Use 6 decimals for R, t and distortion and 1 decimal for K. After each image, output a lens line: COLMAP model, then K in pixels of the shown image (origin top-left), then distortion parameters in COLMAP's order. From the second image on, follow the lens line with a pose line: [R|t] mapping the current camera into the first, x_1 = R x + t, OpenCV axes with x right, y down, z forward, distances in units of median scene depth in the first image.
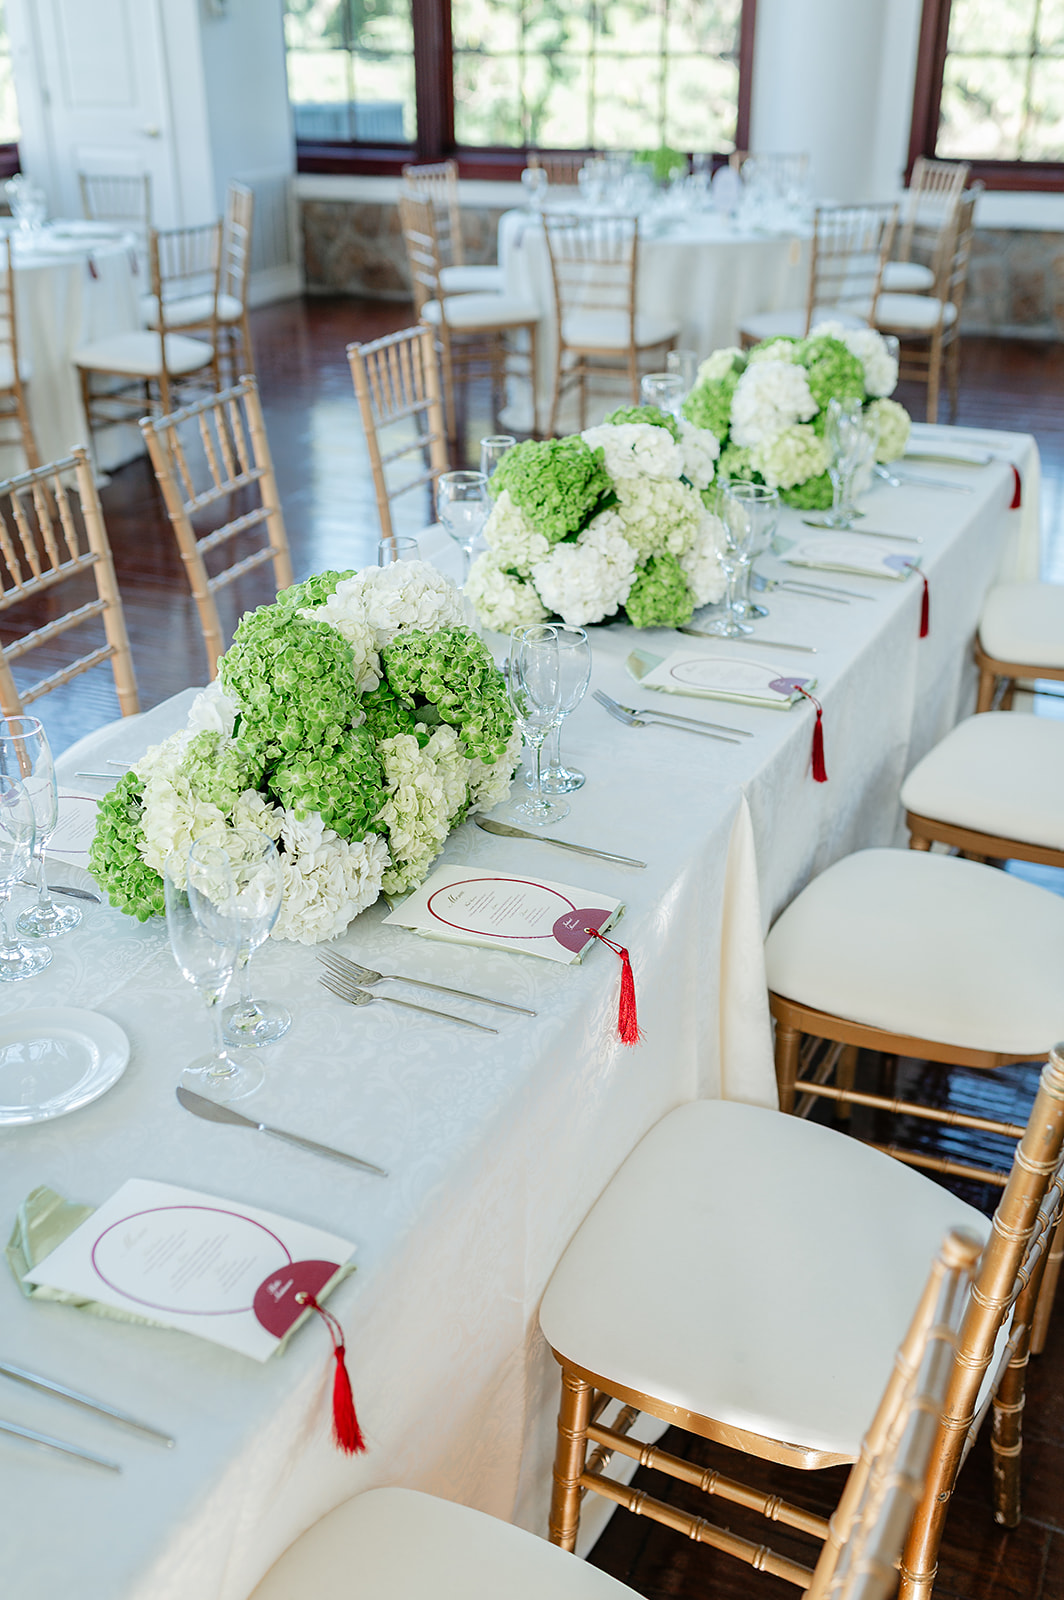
lens RADIAL K [[1540.2, 0, 531.9], [0, 1540.2, 800.5], [0, 0, 1]] dist [0.006469, 0.000000]
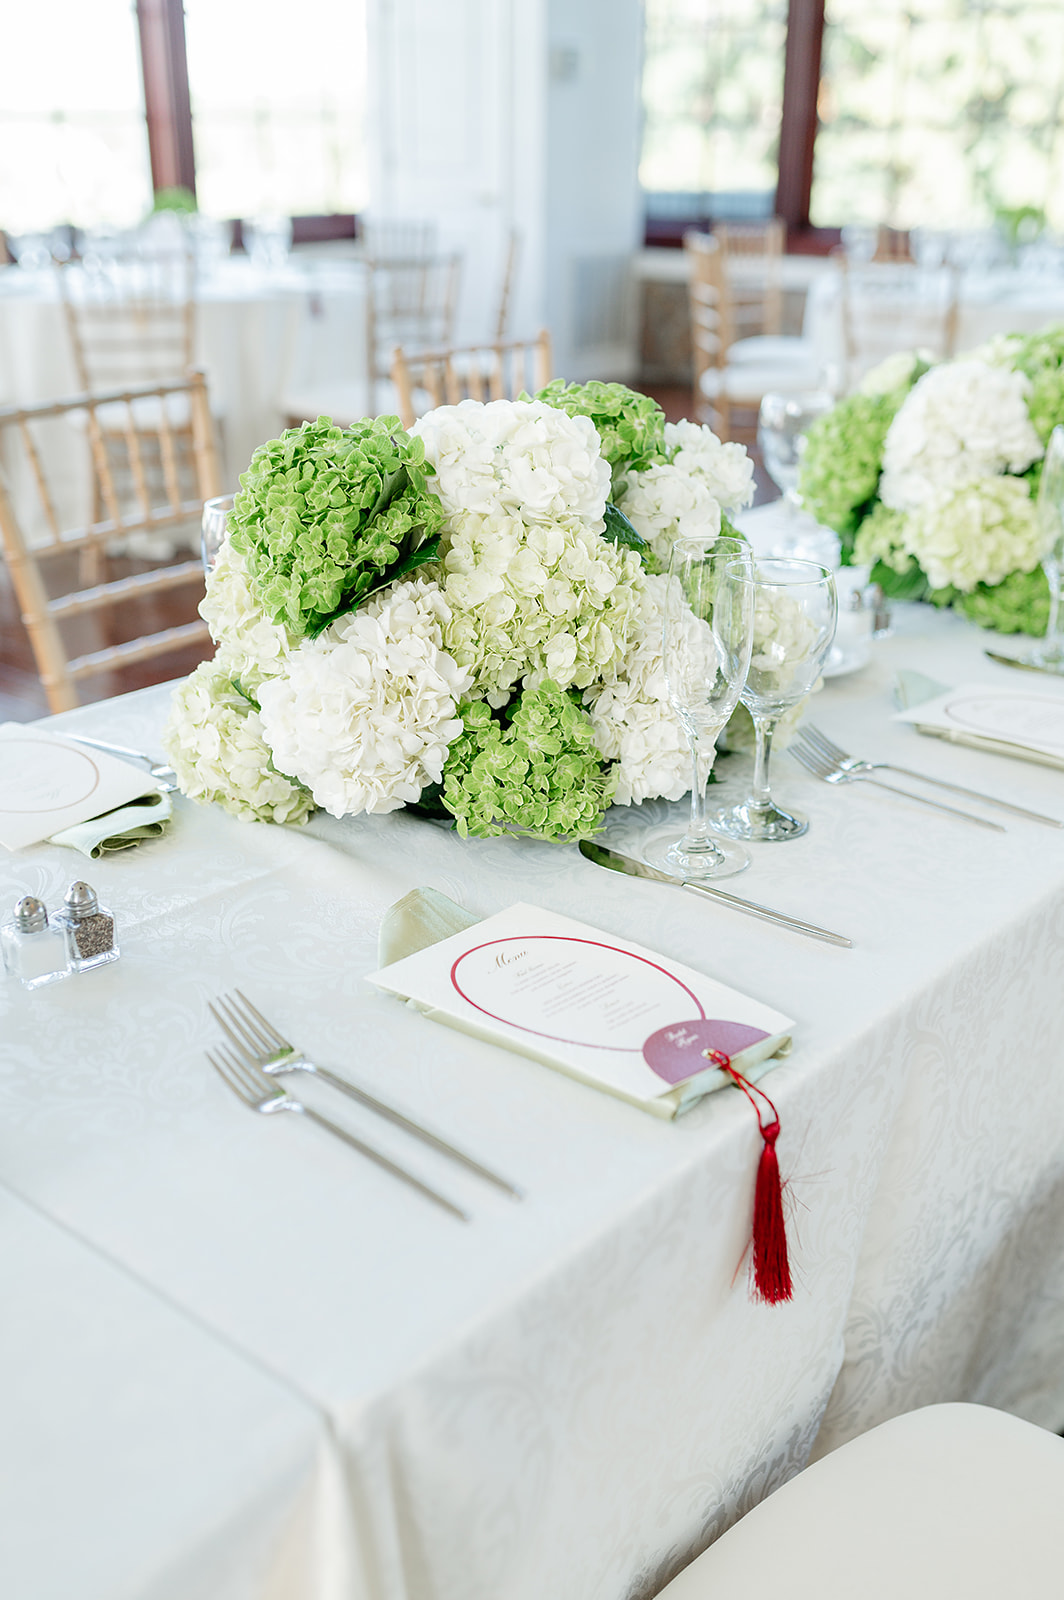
lens RADIAL K [[1540.2, 0, 532.3], [0, 1540.2, 799.7], [0, 0, 1]] dist [0.006469, 0.000000]
pose [[0.965788, 0.113620, -0.233118, 0.155892], [-0.129873, 0.989973, -0.055548, -0.081379], [0.224469, 0.083924, 0.970861, 0.454838]]
